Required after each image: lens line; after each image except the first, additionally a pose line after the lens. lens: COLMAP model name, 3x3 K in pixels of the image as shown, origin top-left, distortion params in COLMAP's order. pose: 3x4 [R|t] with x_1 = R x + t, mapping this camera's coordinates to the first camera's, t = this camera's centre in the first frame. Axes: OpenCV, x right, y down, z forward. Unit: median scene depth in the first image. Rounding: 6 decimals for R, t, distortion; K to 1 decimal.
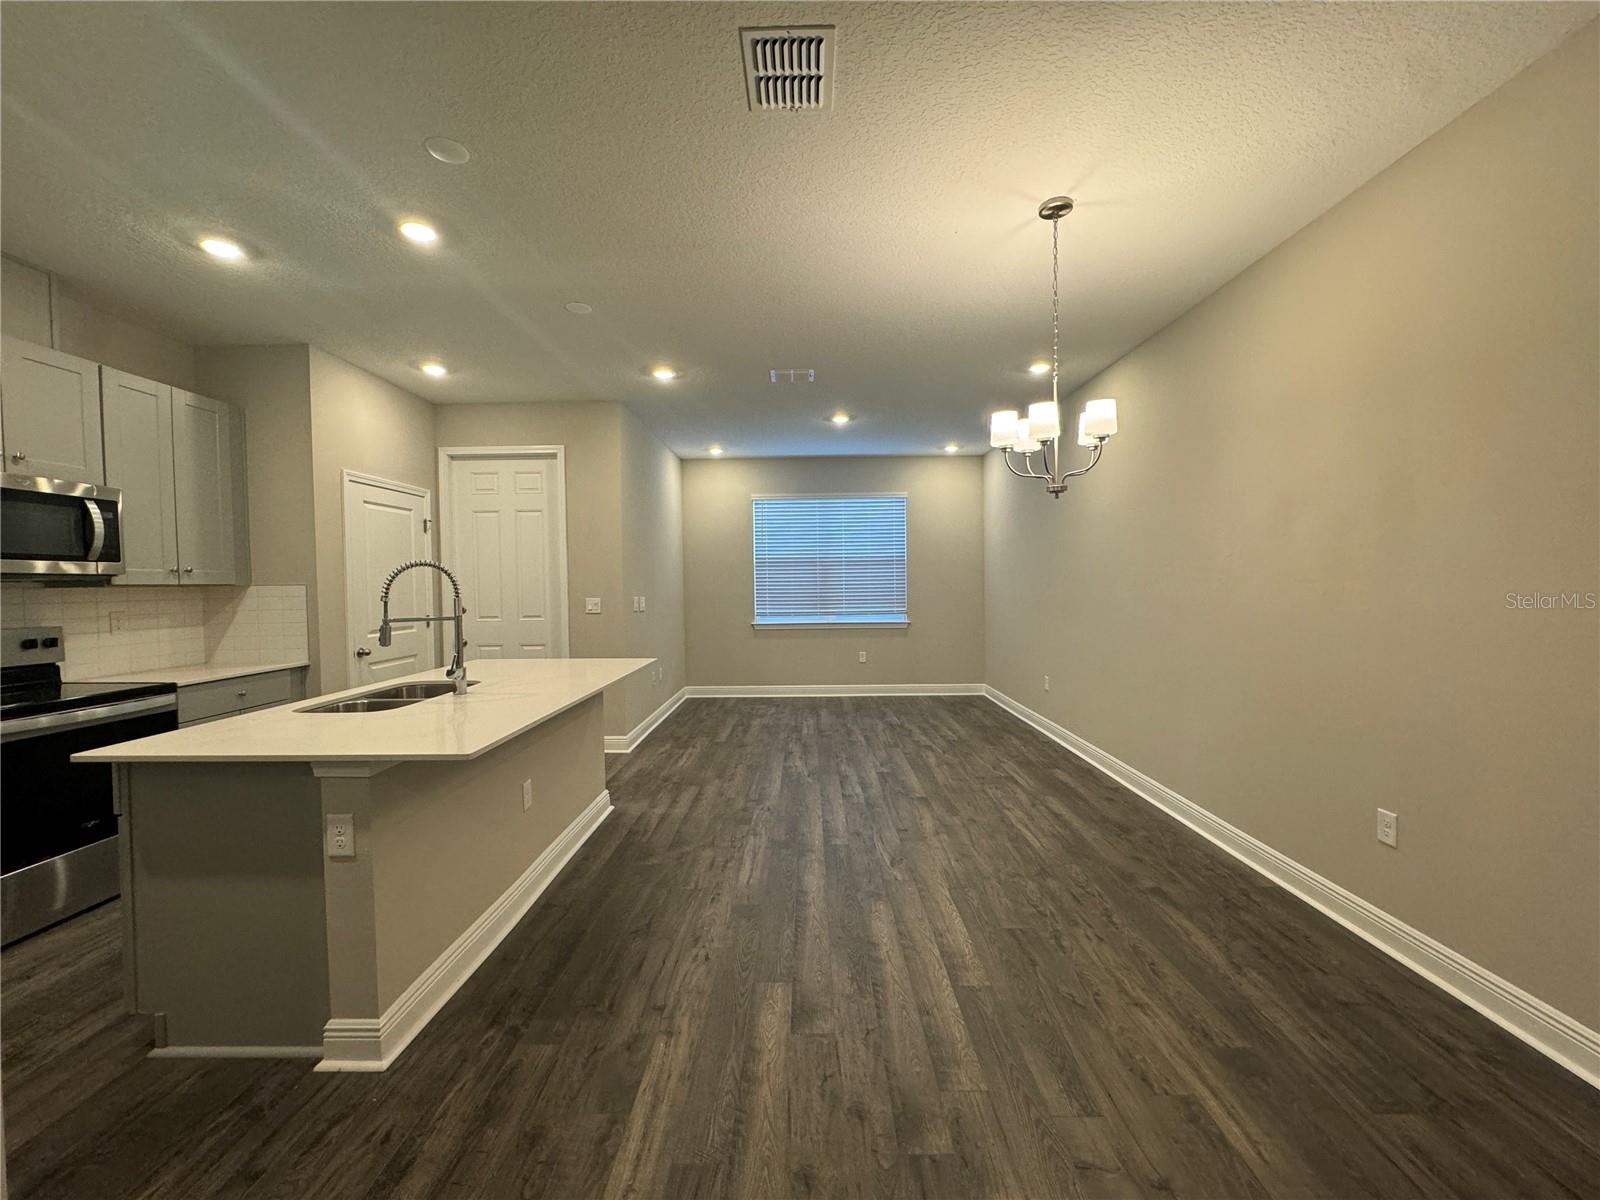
lens RADIAL K [[638.7, 0, 798.4], [0, 638.7, 596.3], [0, 0, 1]] dist [-0.001753, 0.000547]
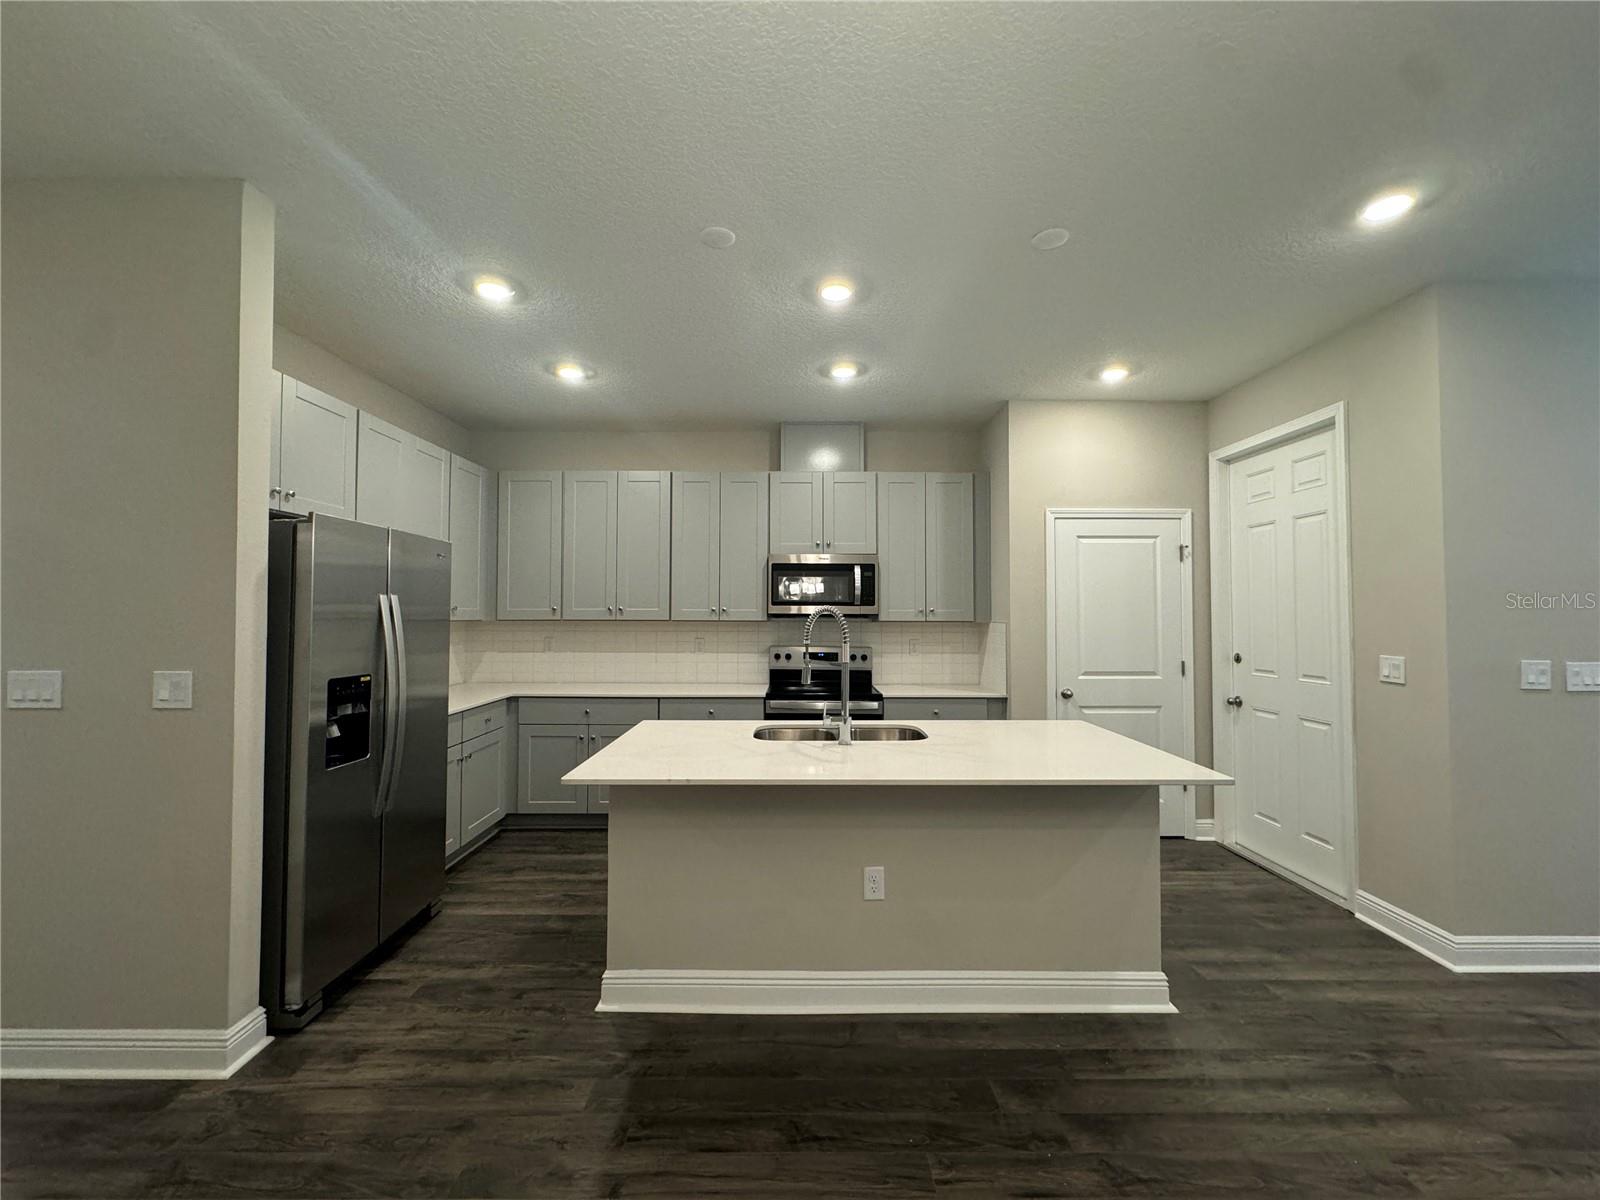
lens RADIAL K [[638.7, 0, 798.4], [0, 638.7, 596.3], [0, 0, 1]] dist [-0.001753, 0.000547]
pose [[0.020622, -0.016162, -0.999657, 0.272409], [-0.024709, 0.999556, -0.016670, -0.032440], [0.999482, 0.025044, 0.020214, 0.566533]]
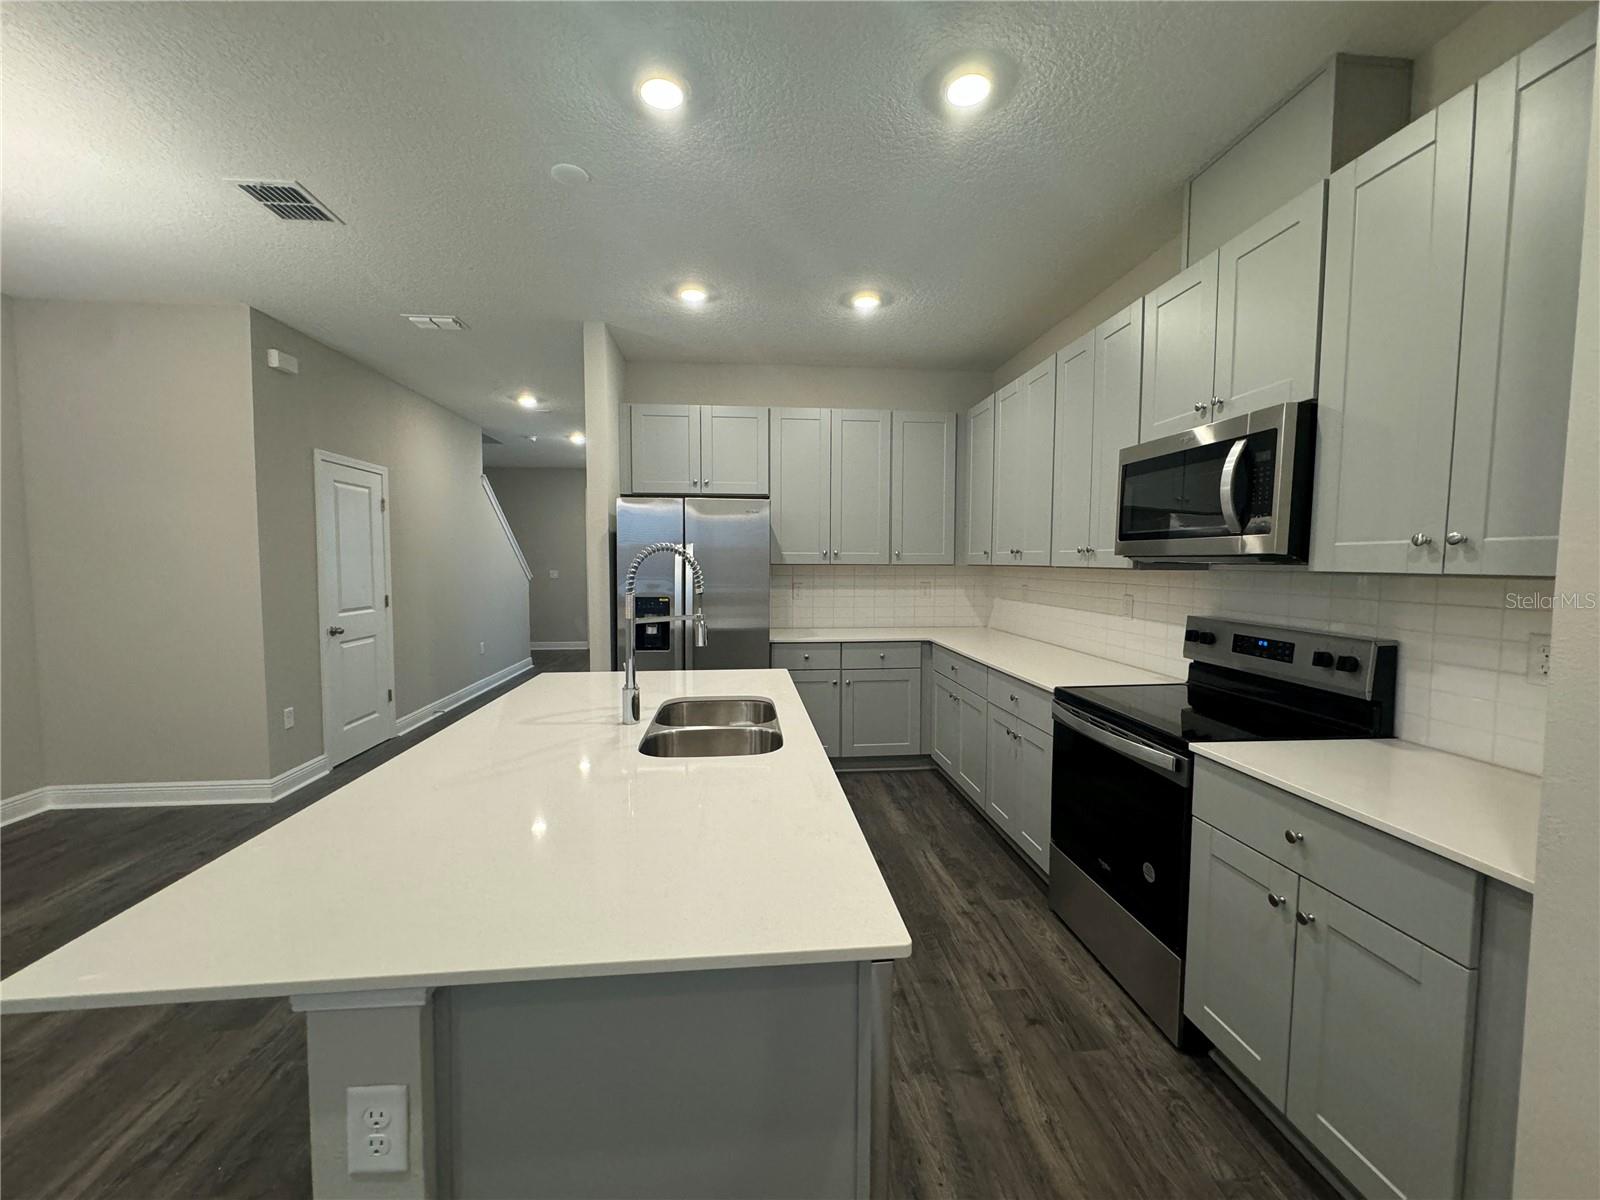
lens RADIAL K [[638.7, 0, 798.4], [0, 638.7, 596.3], [0, 0, 1]] dist [-0.001753, 0.000547]
pose [[-0.993801, 0.015812, -0.110046, -0.403211], [0.007090, 0.996833, 0.079207, -0.031814], [0.110949, 0.077936, -0.990765, 1.092270]]
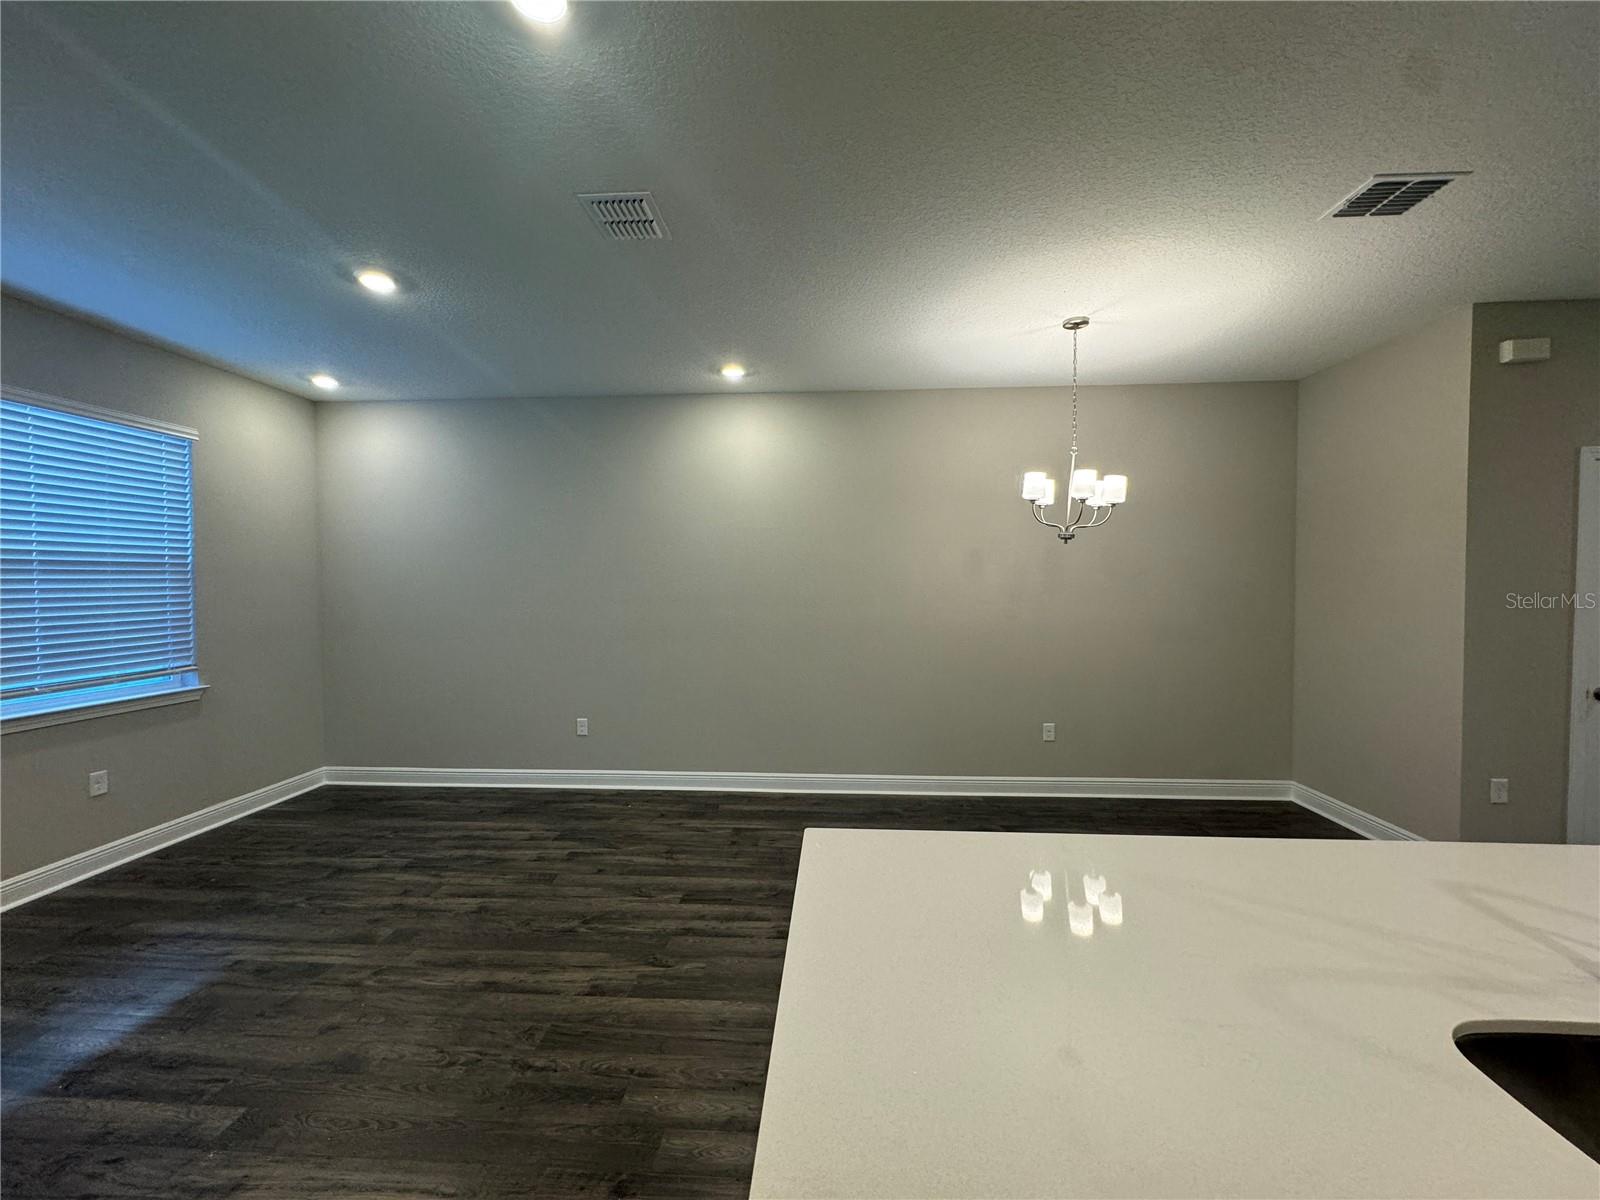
lens RADIAL K [[638.7, 0, 798.4], [0, 638.7, 596.3], [0, 0, 1]] dist [-0.001753, 0.000547]
pose [[0.050343, -0.011153, 0.998670, -0.551955], [0.025420, 0.999628, 0.009883, -0.044179], [-0.998408, 0.024889, 0.050608, 0.889345]]
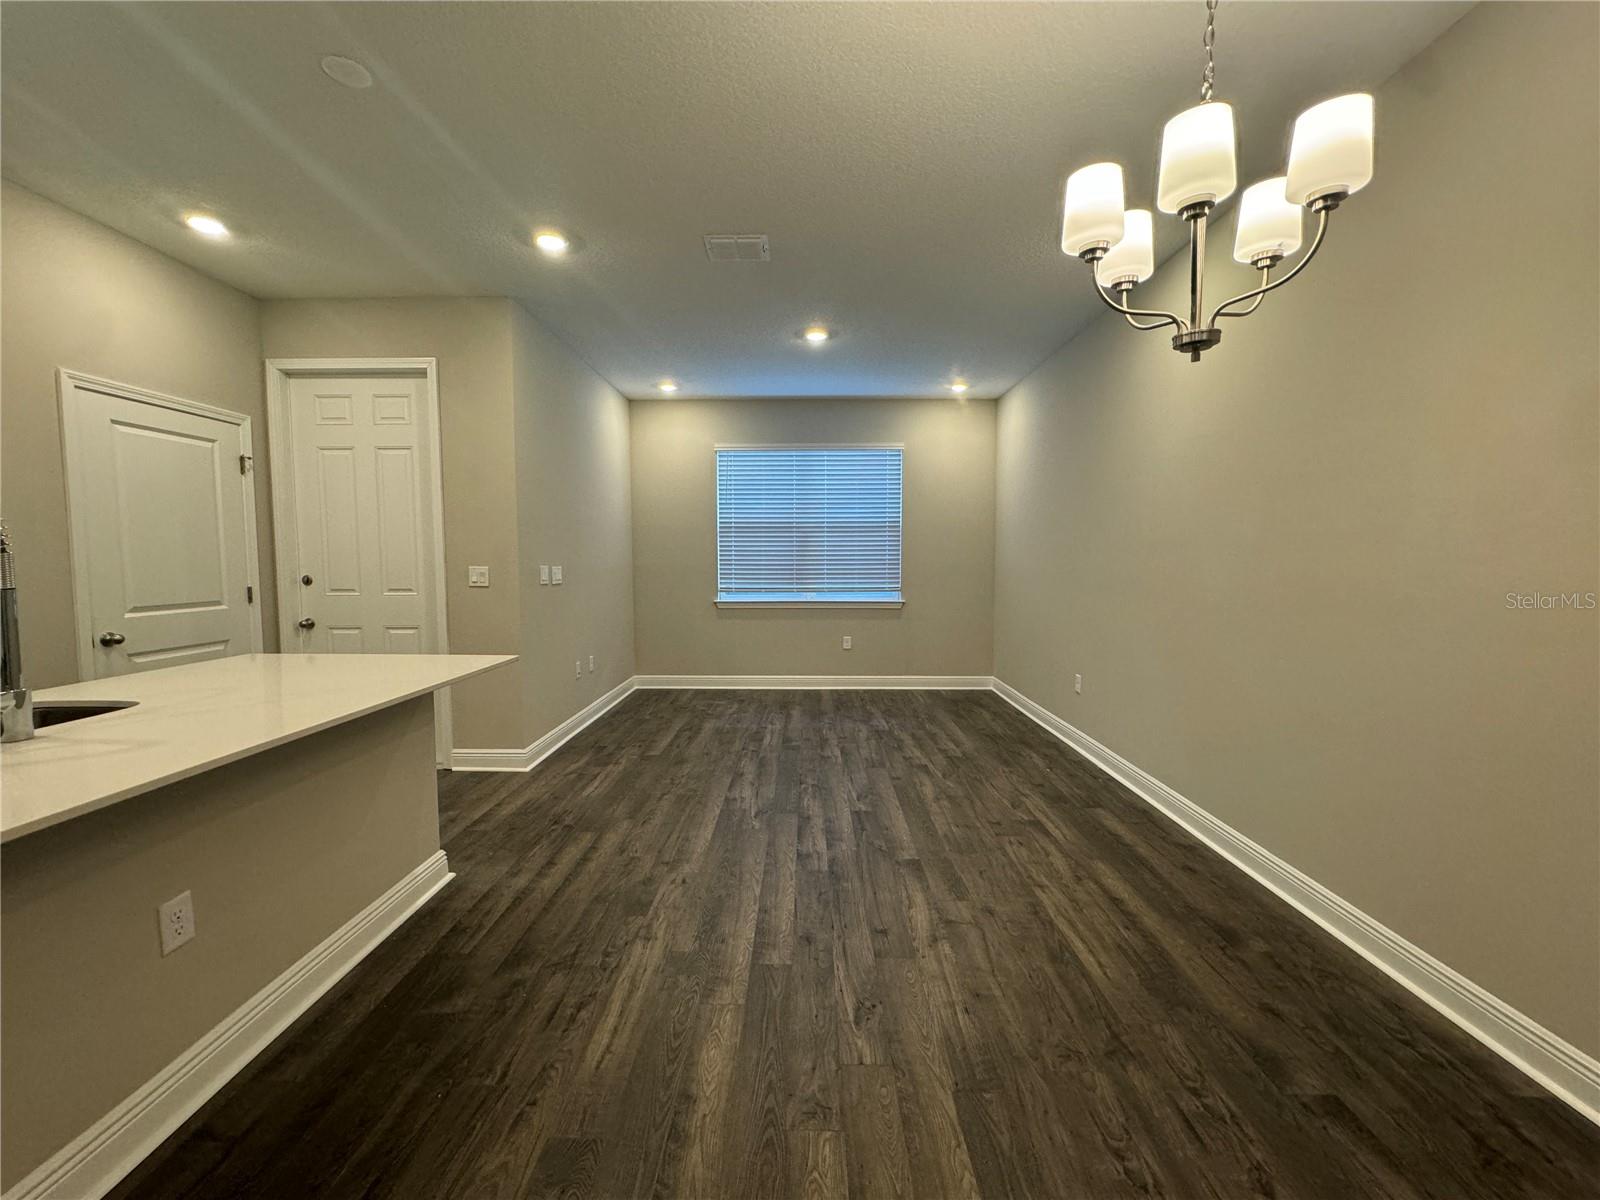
lens RADIAL K [[638.7, 0, 798.4], [0, 638.7, 596.3], [0, 0, 1]] dist [-0.001753, 0.000547]
pose [[0.999936, 0.011143, 0.001718, 0.062475], [-0.011201, 0.999199, 0.038429, 0.006074], [-0.001288, -0.038446, 0.999260, 0.304995]]
